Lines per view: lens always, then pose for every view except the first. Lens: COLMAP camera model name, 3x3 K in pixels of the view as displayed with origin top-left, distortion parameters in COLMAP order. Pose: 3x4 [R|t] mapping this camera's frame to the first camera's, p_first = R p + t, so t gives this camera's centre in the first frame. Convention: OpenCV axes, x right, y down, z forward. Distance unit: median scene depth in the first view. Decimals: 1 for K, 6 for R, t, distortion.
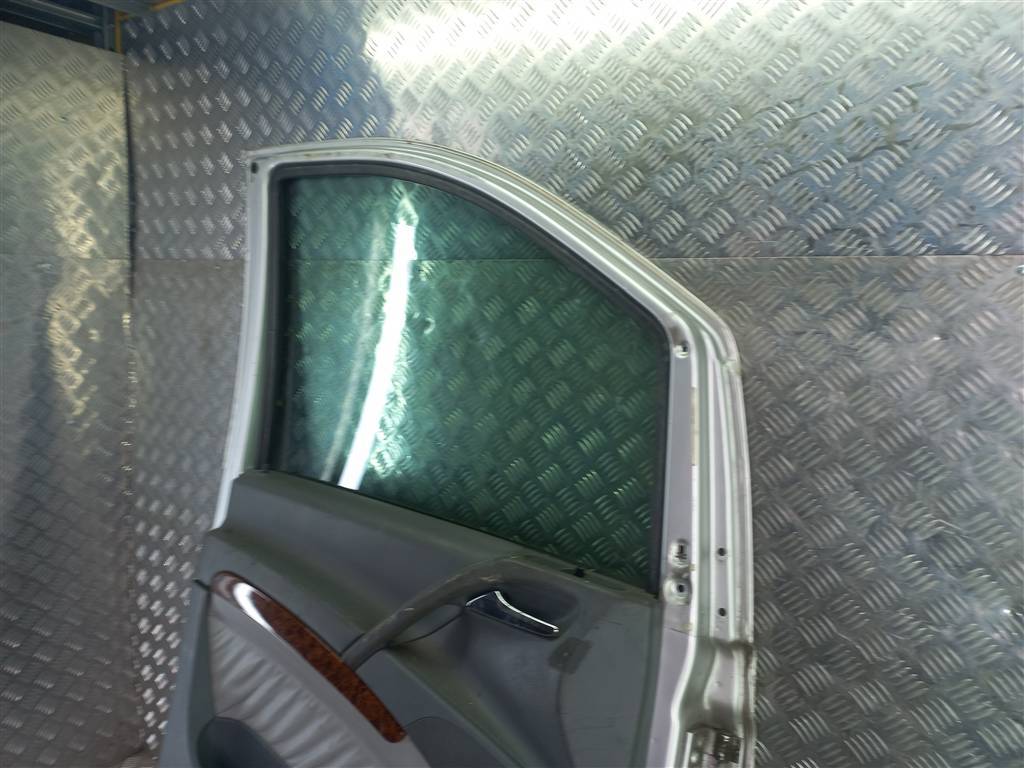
lens RADIAL K [[754.1, 0, 502.1], [0, 754.1, 379.1], [0, 0, 1]] dist [0.037986, -0.006713]
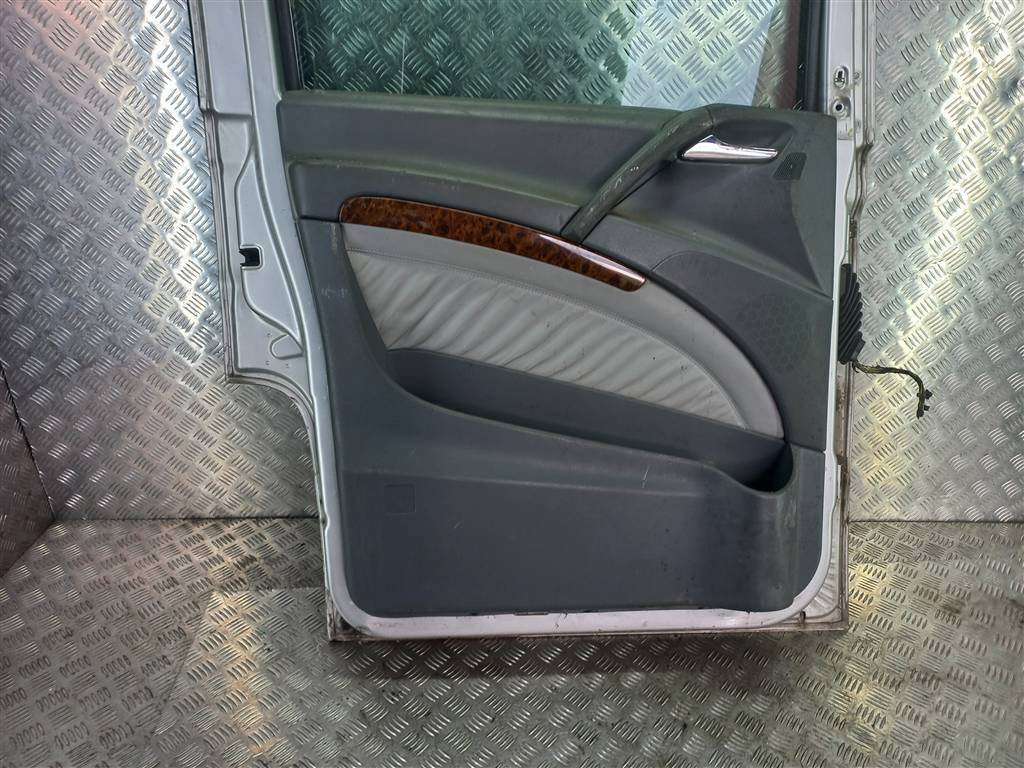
lens RADIAL K [[752.8, 0, 505.9], [0, 752.8, 390.7], [0, 0, 1]] dist [0.039903, -0.000223]
pose [[0.790904, -0.269151, 0.549572, -1.005645], [0.078559, 0.935307, 0.345008, 0.235059], [-0.606877, -0.229694, 0.760882, 0.259472]]
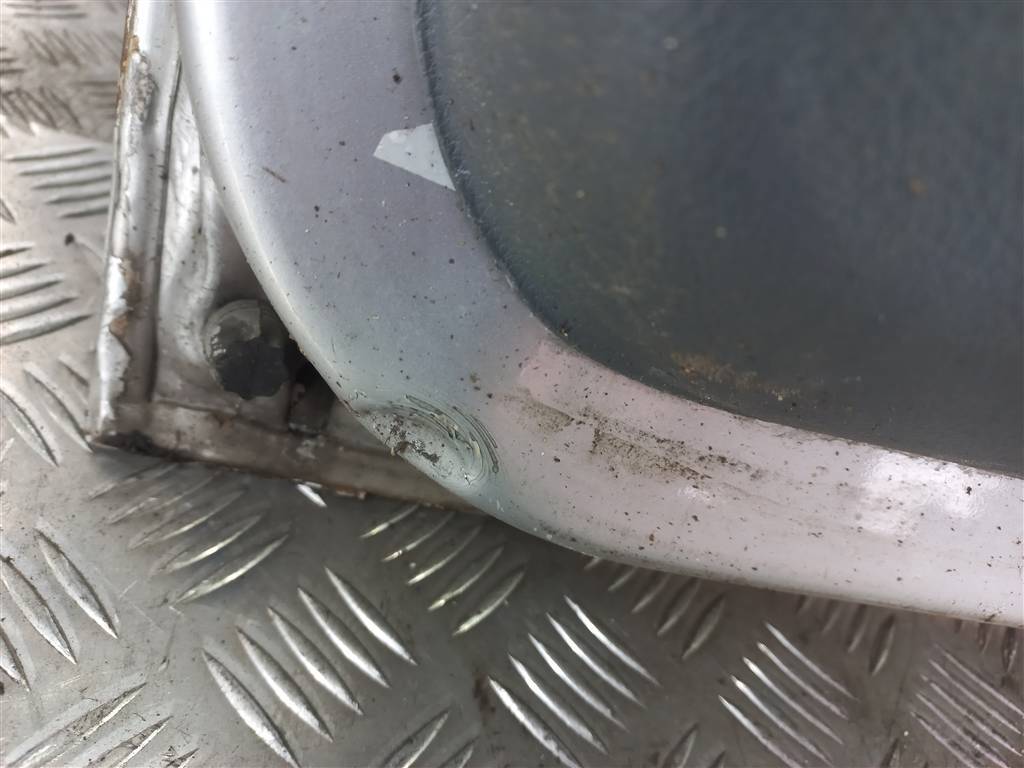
lens RADIAL K [[725.7, 0, 512.0], [0, 725.7, 384.0], [0, 0, 1]] dist [0.027538, -0.001574]
pose [[0.725957, -0.224825, 0.649954, -0.675268], [-0.259223, 0.785906, 0.561387, 0.949815], [-0.637016, -0.576026, 0.512254, 1.217465]]
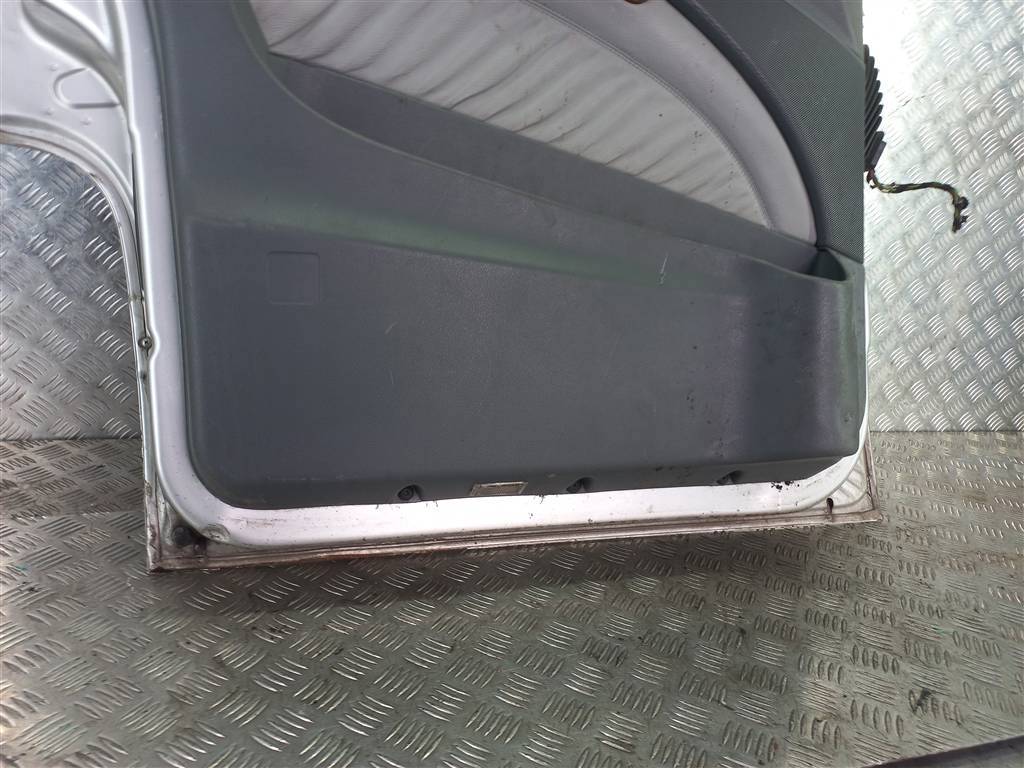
lens RADIAL K [[743.7, 0, 512.0], [0, 743.7, 384.0], [0, 0, 1]] dist [0.045187, -0.004499]
pose [[0.627511, -0.198456, 0.752891, -0.951854], [0.019959, 0.970753, 0.239248, 0.718547], [-0.778352, -0.135104, 0.613120, 0.617268]]
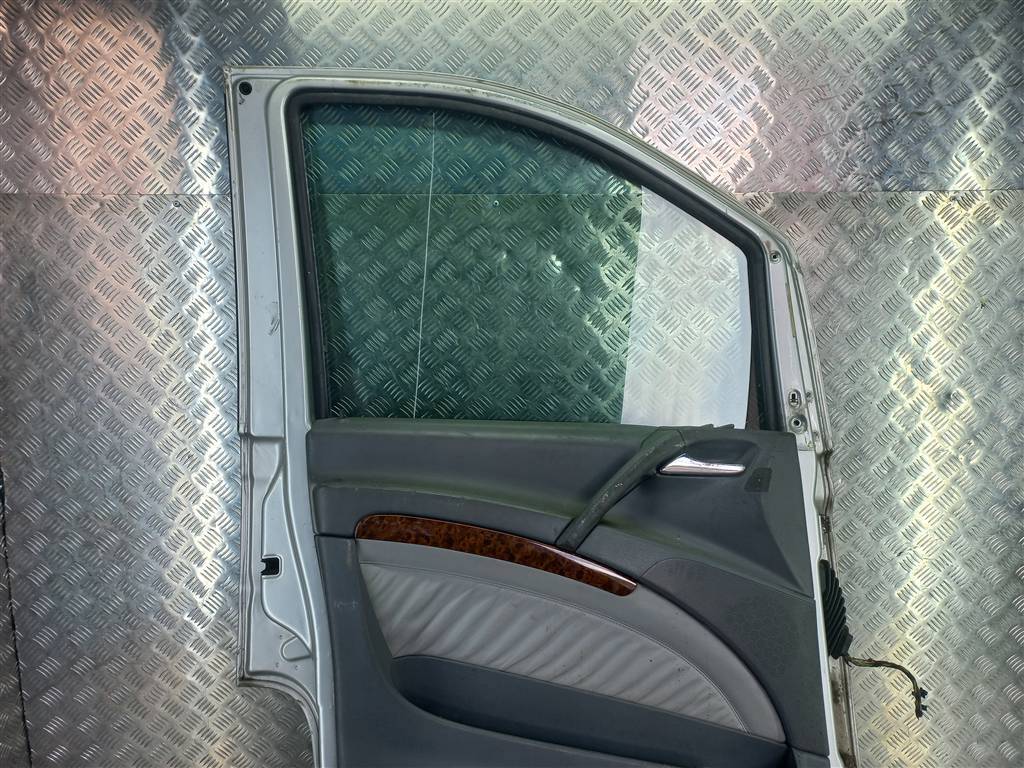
lens RADIAL K [[743.7, 0, 512.0], [0, 743.7, 384.0], [0, 0, 1]] dist [0.045187, -0.004499]
pose [[0.792725, -0.112187, 0.599167, -1.017475], [0.094927, 0.993647, 0.060457, 0.066109], [-0.602142, 0.008951, 0.798338, 0.185281]]
